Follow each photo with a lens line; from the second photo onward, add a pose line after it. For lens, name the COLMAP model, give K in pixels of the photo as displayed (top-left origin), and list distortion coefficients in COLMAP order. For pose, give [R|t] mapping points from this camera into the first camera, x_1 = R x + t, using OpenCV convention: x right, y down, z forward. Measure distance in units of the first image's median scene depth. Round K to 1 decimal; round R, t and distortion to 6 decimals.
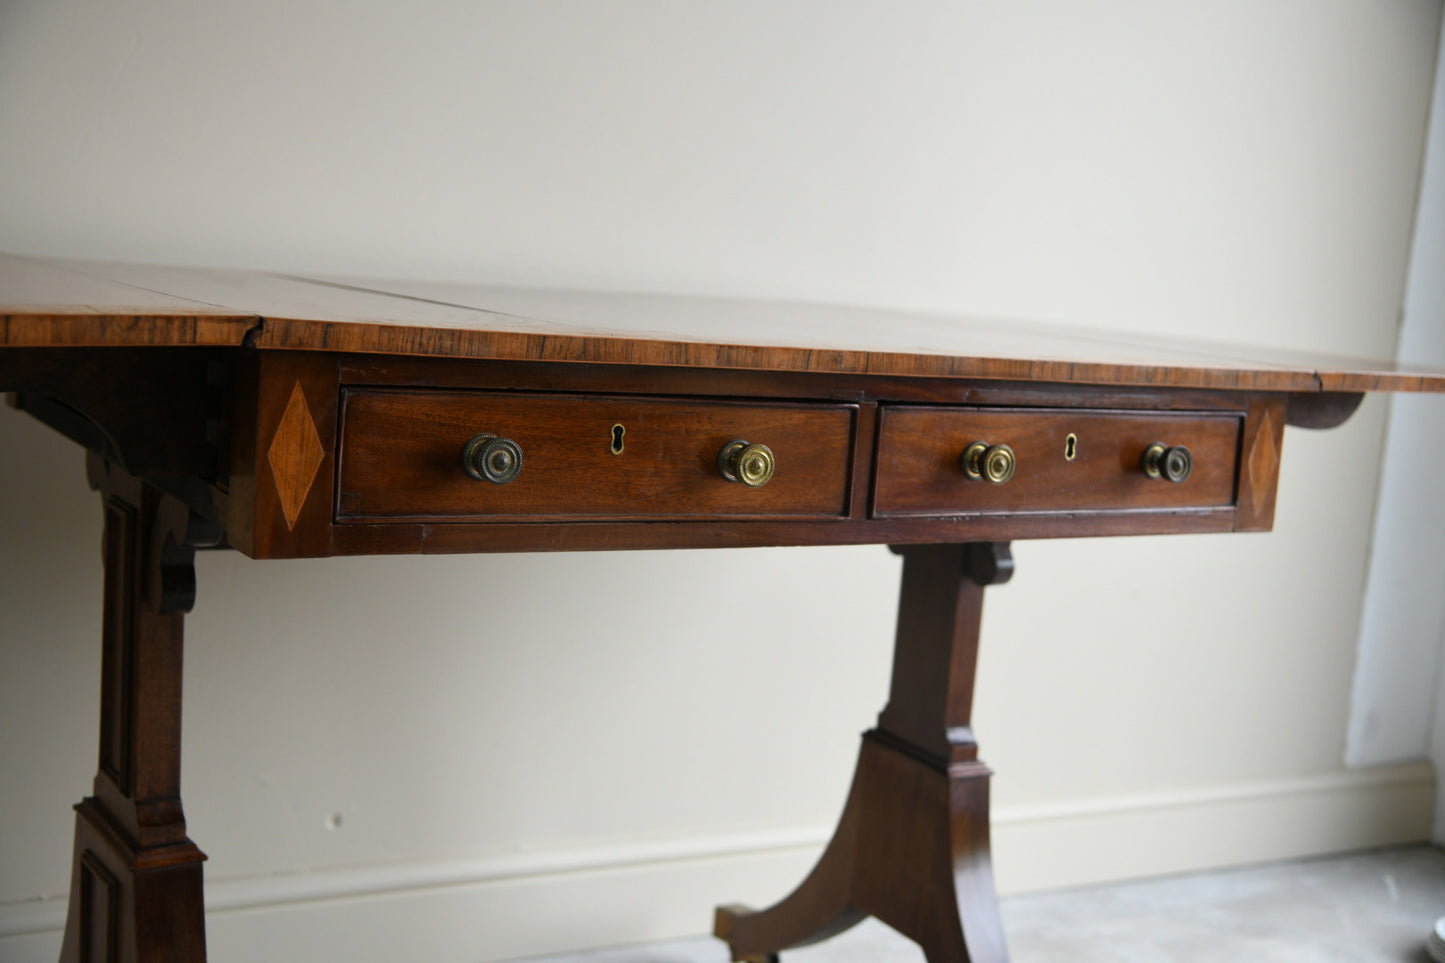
lens RADIAL K [[1787.8, 0, 707.9], [0, 1787.8, 478.9], [0, 0, 1]] dist [-0.034082, 0.000000]
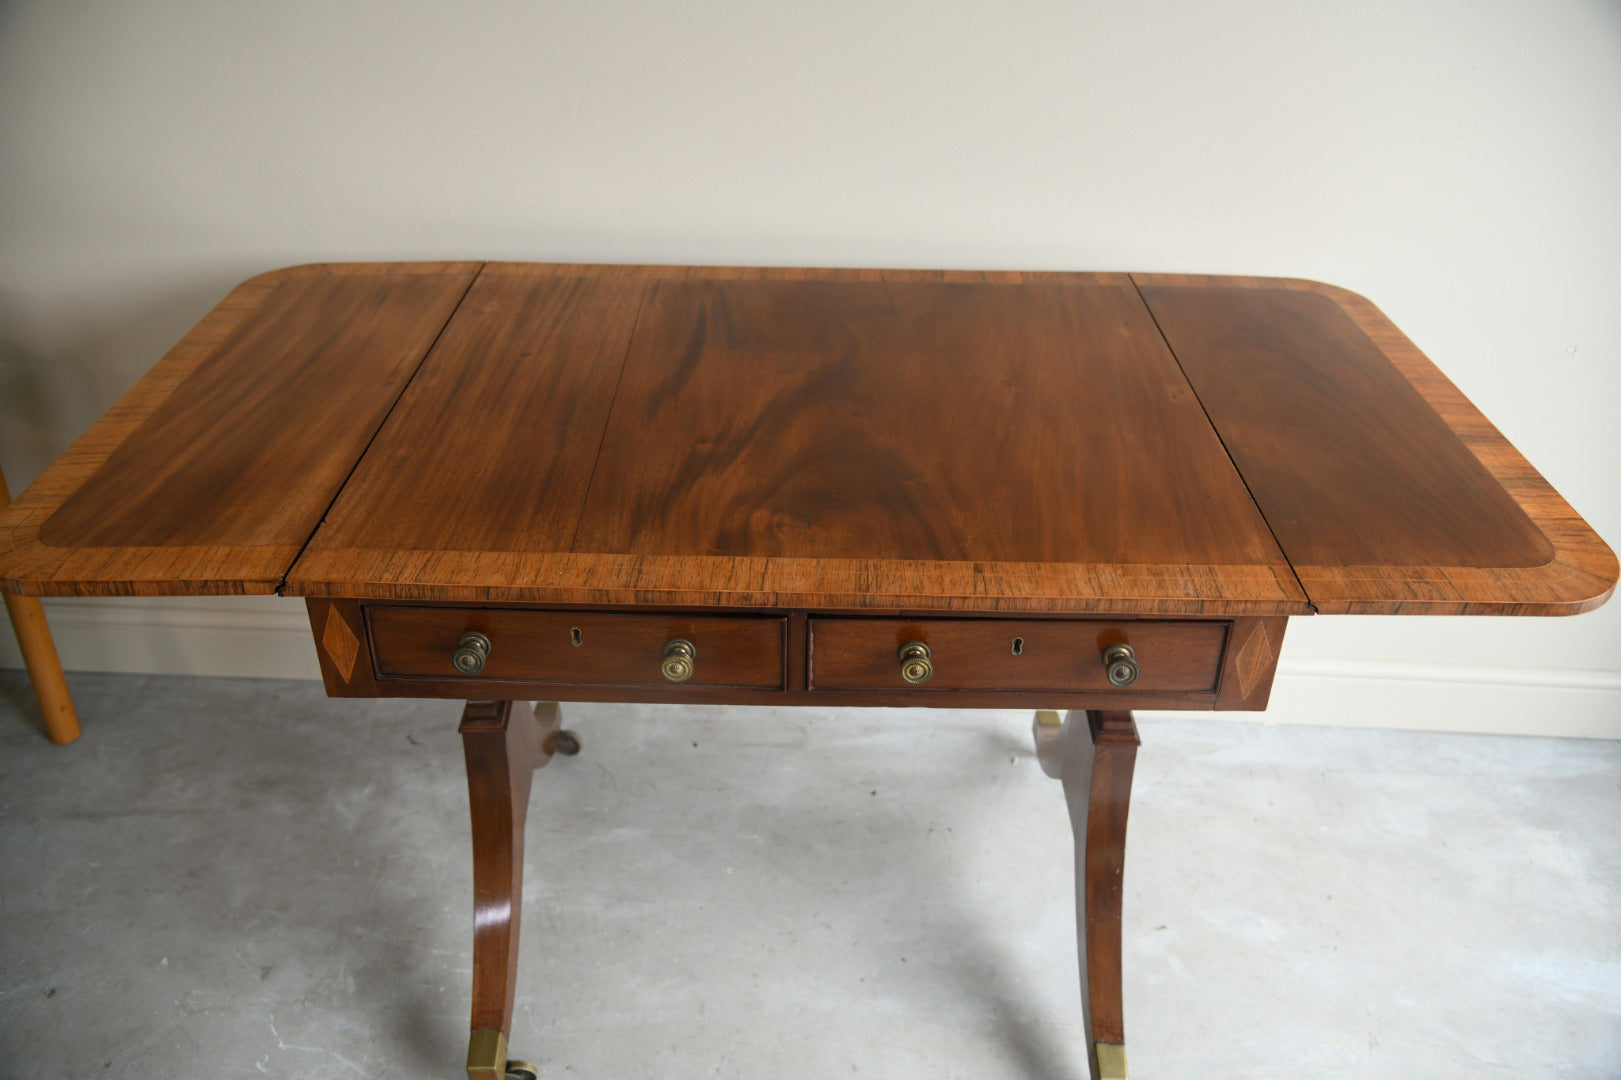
lens RADIAL K [[1381.5, 0, 797.4], [0, 1381.5, 522.1], [0, 0, 1]] dist [-0.057265, 0.026487]
pose [[0.846398, 0.212132, -0.488478, 0.569244], [-0.011966, 0.924585, 0.380787, -0.489391], [0.532417, -0.316452, 0.785105, 0.274709]]
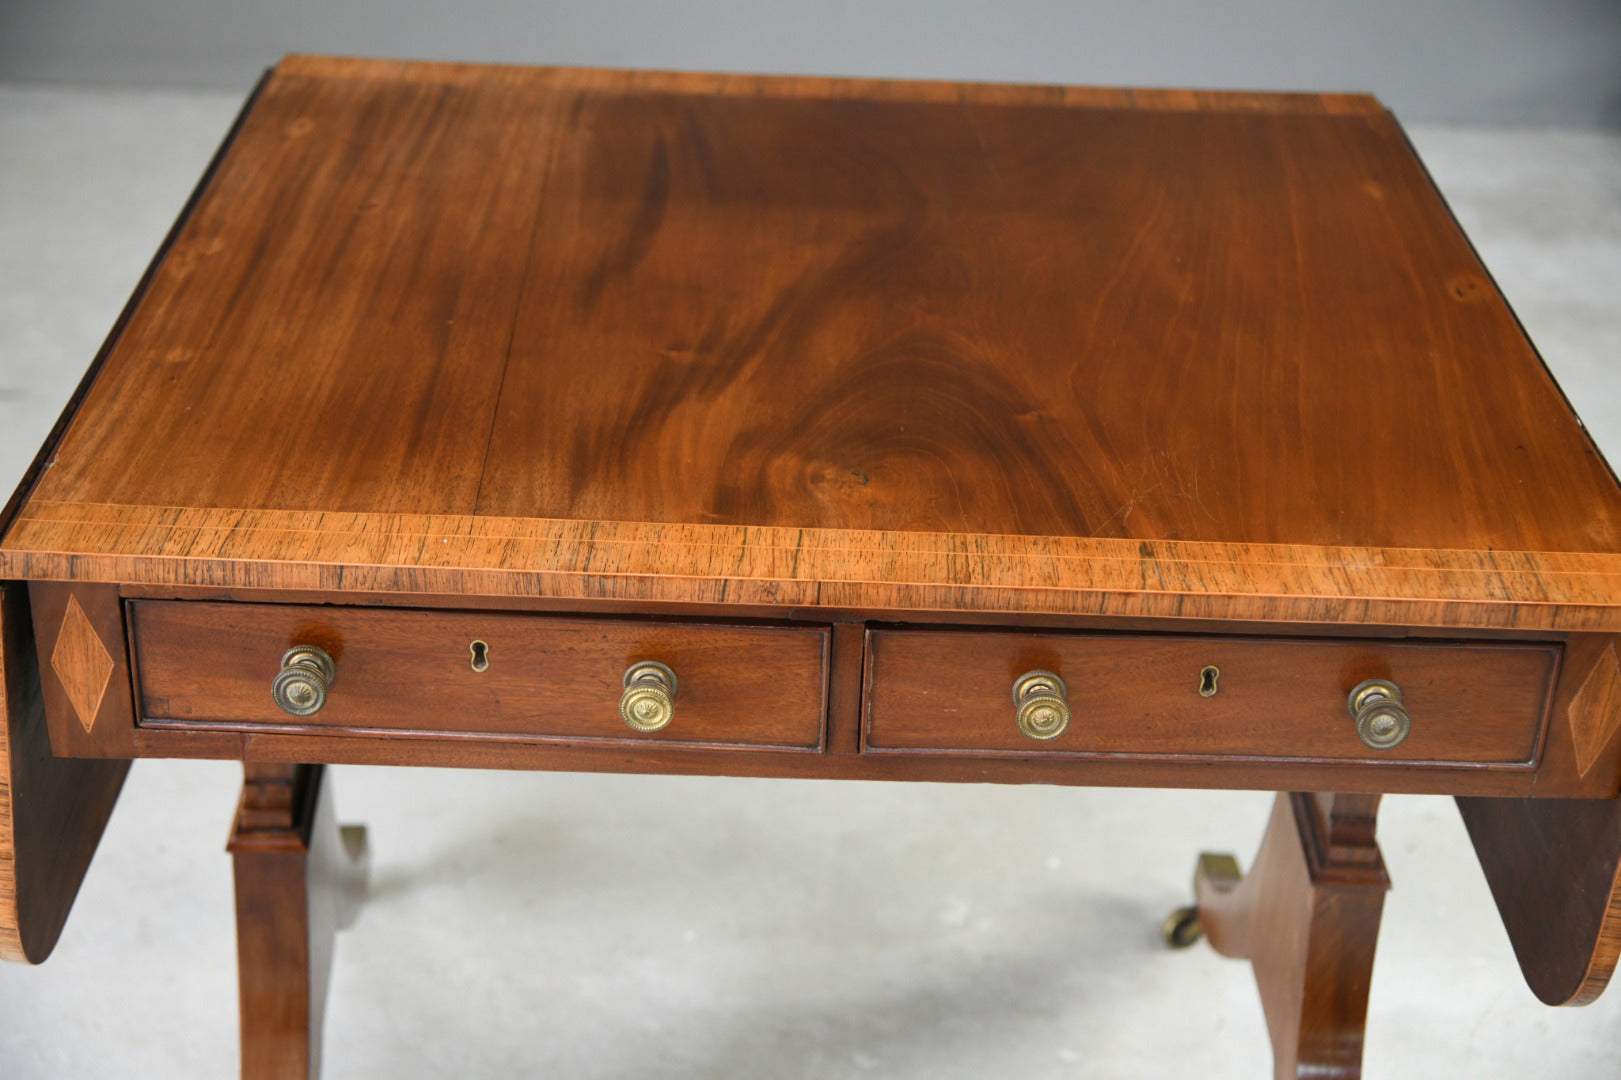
lens RADIAL K [[2512.9, 0, 788.0], [0, 2512.9, 533.2], [0, 0, 1]] dist [-0.022239, 0.000000]
pose [[0.855416, 0.213483, -0.471898, 0.584005], [-0.034628, 0.932638, 0.359147, -0.478092], [0.516782, -0.290879, 0.805186, 0.147922]]
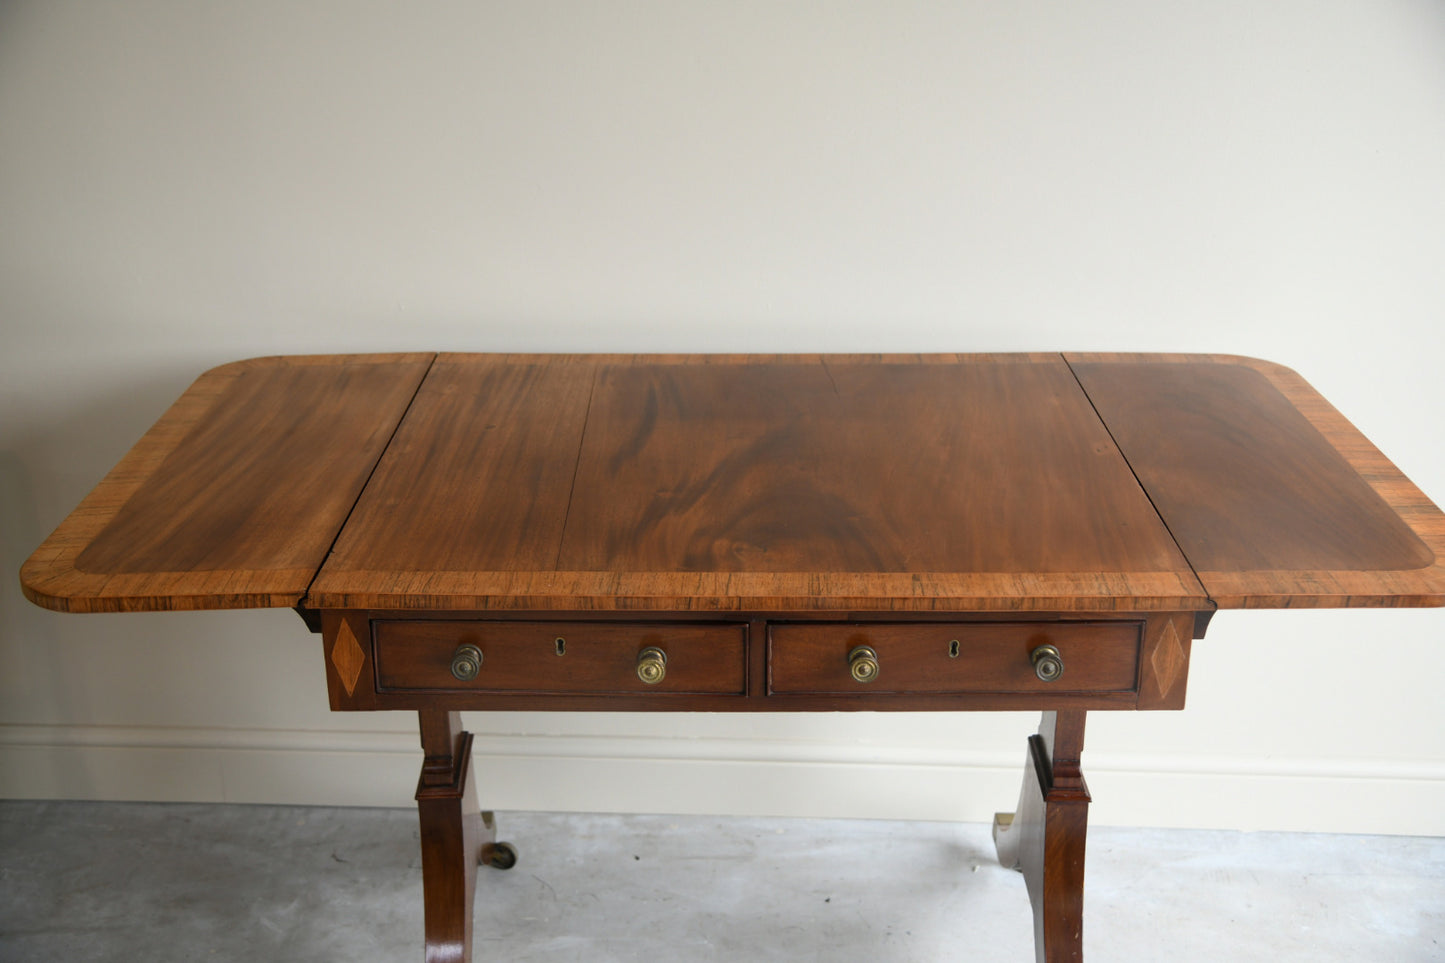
lens RADIAL K [[1787.8, 0, 696.2], [0, 1787.8, 419.4], [0, 0, 1]] dist [-0.034082, 0.000000]
pose [[0.844903, 0.100098, -0.525471, 0.804932], [0.004731, 0.980899, 0.194461, -0.493000], [0.534899, -0.166787, 0.828290, -0.172994]]
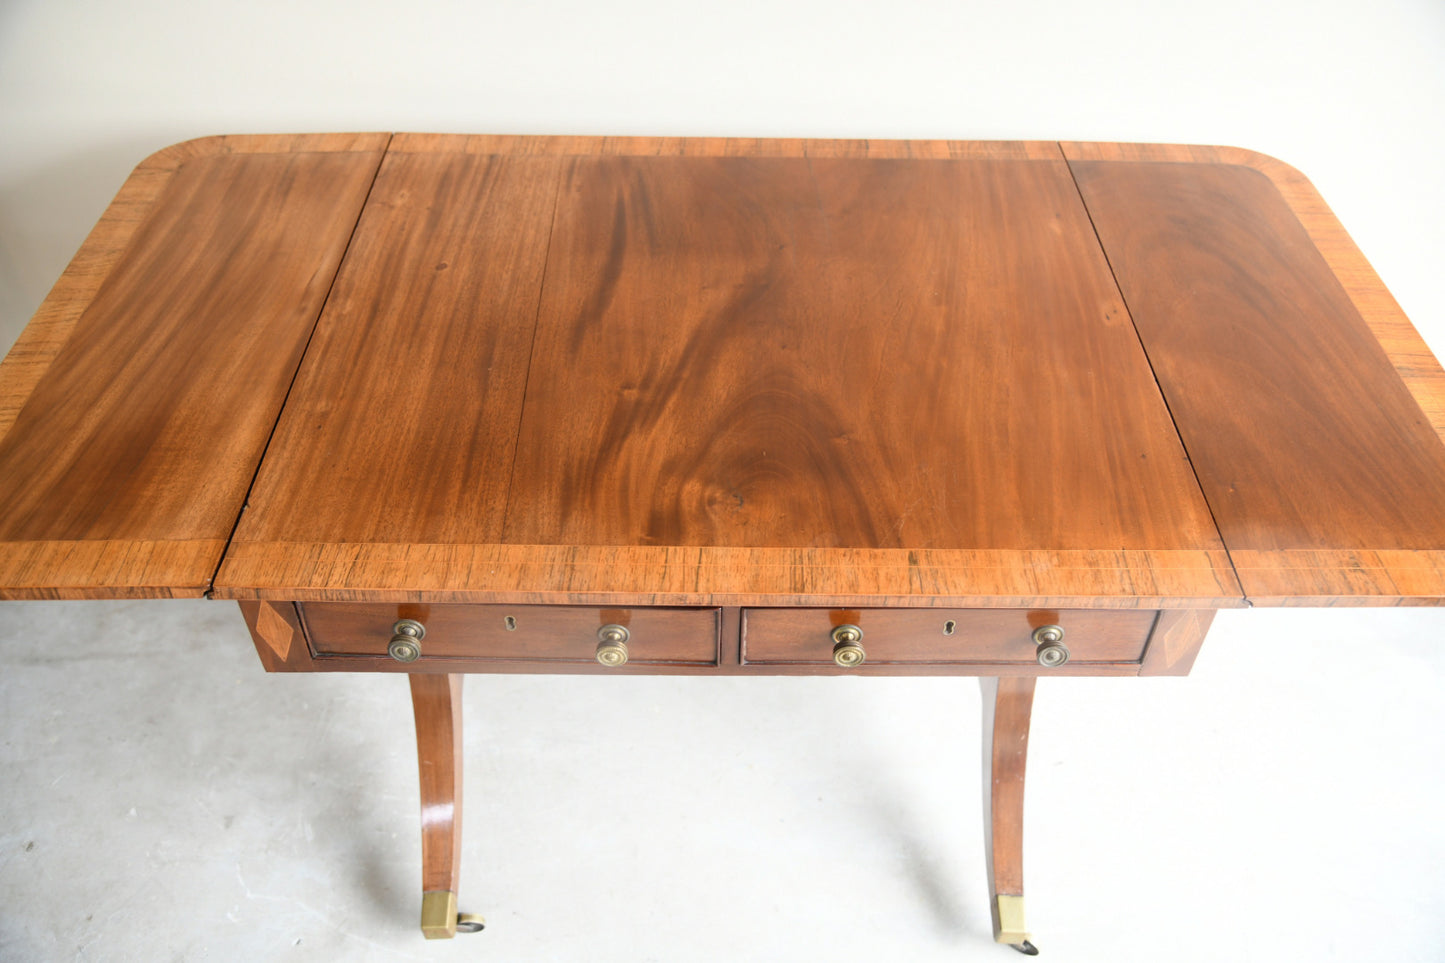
lens RADIAL K [[1271.7, 0, 714.0], [0, 1271.7, 482.4], [0, 0, 1]] dist [-0.038873, 0.020161]
pose [[0.854191, 0.306790, -0.419808, 0.443019], [-0.009967, 0.816897, 0.576697, -0.650050], [0.519865, -0.488425, 0.700844, 0.430704]]
